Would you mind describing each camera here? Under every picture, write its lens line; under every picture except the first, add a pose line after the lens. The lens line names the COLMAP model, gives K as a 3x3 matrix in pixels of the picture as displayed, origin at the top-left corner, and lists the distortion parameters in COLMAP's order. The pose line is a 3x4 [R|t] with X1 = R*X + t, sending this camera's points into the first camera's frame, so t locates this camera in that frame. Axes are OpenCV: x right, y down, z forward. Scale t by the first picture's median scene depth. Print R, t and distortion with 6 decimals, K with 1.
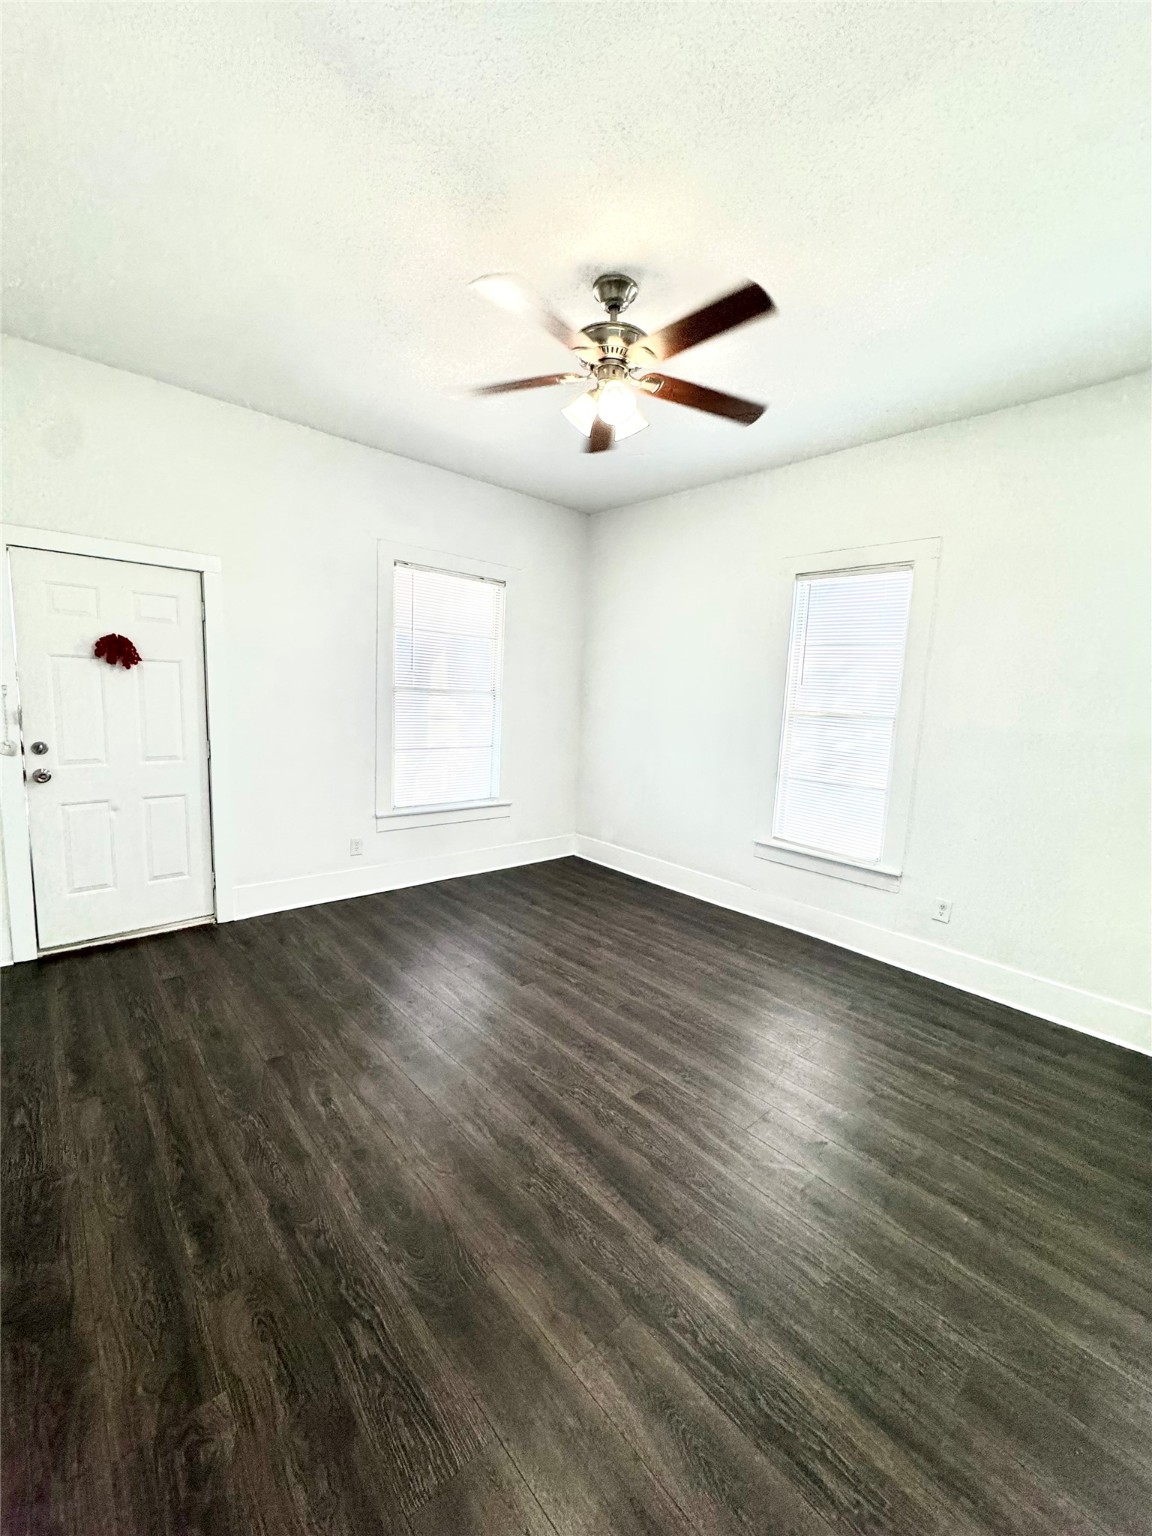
lens RADIAL K [[615.0, 0, 574.8], [0, 615.0, 774.3], [0, 0, 1]] dist [-0.000866, 0.000766]
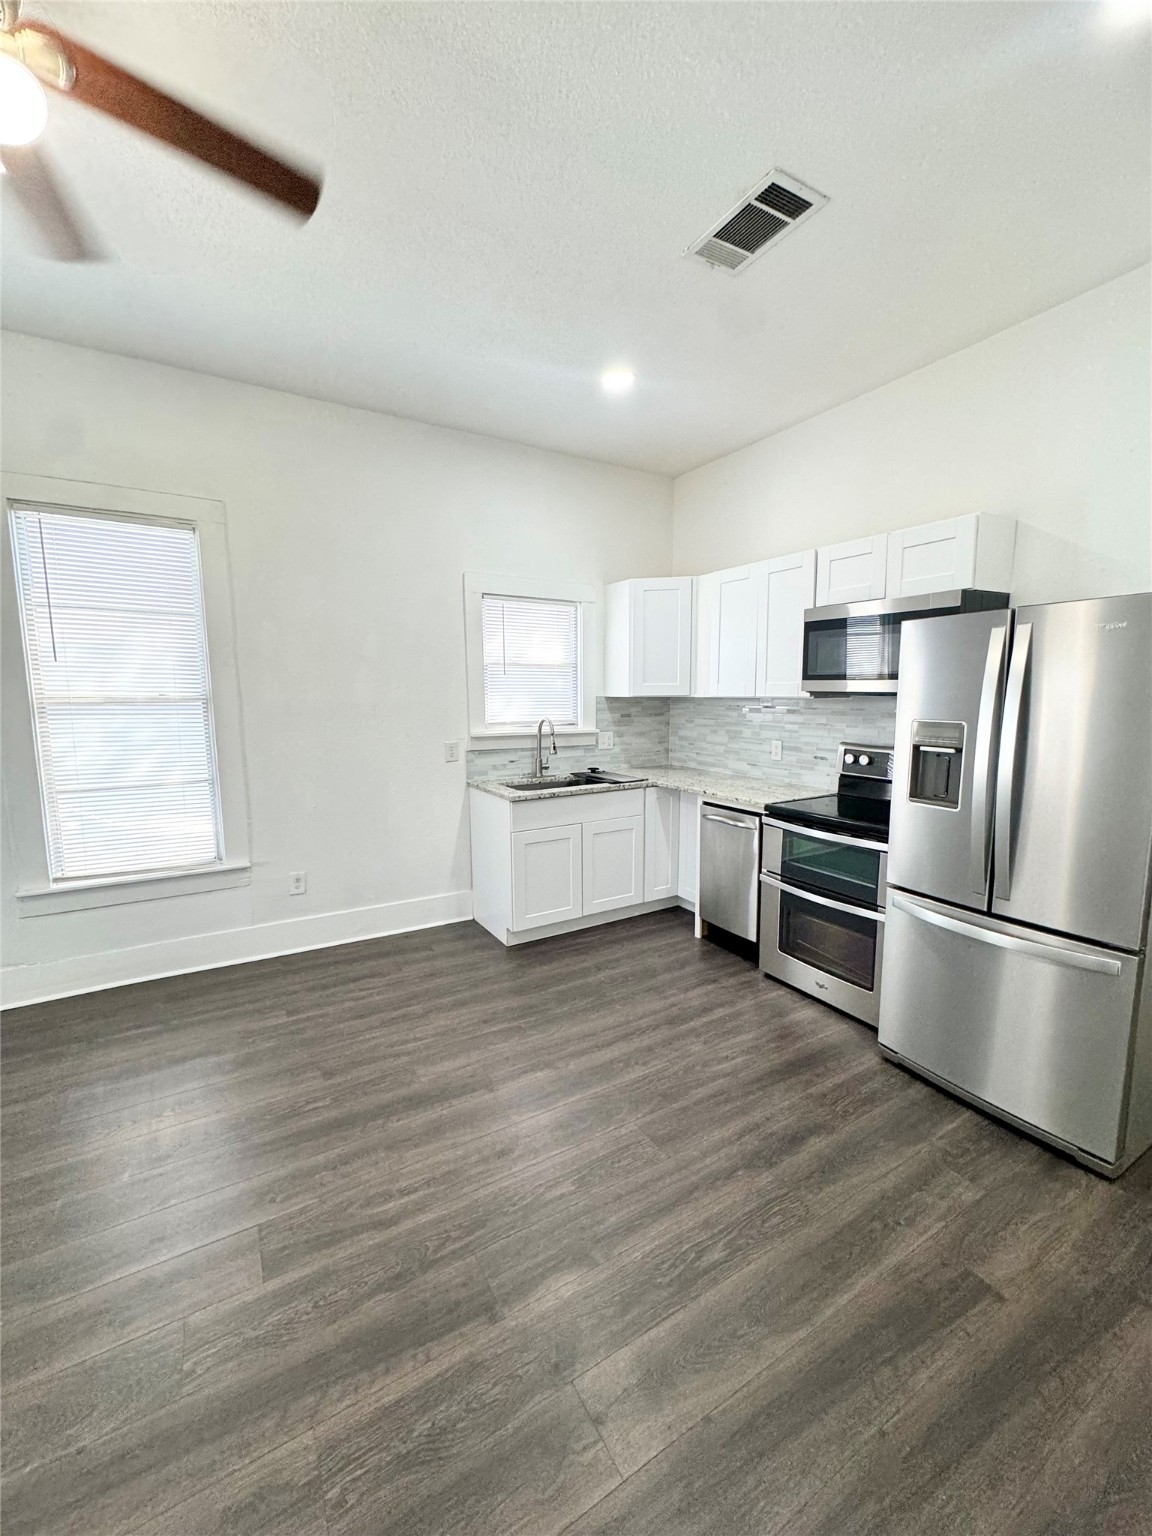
lens RADIAL K [[615.0, 0, 577.0], [0, 615.0, 770.5], [0, 0, 1]] dist [-0.000866, 0.000766]
pose [[0.188006, -0.173987, 0.966634, -0.415533], [0.141026, 0.978768, 0.148742, -0.074662], [-0.971990, 0.108356, 0.208551, 0.489884]]
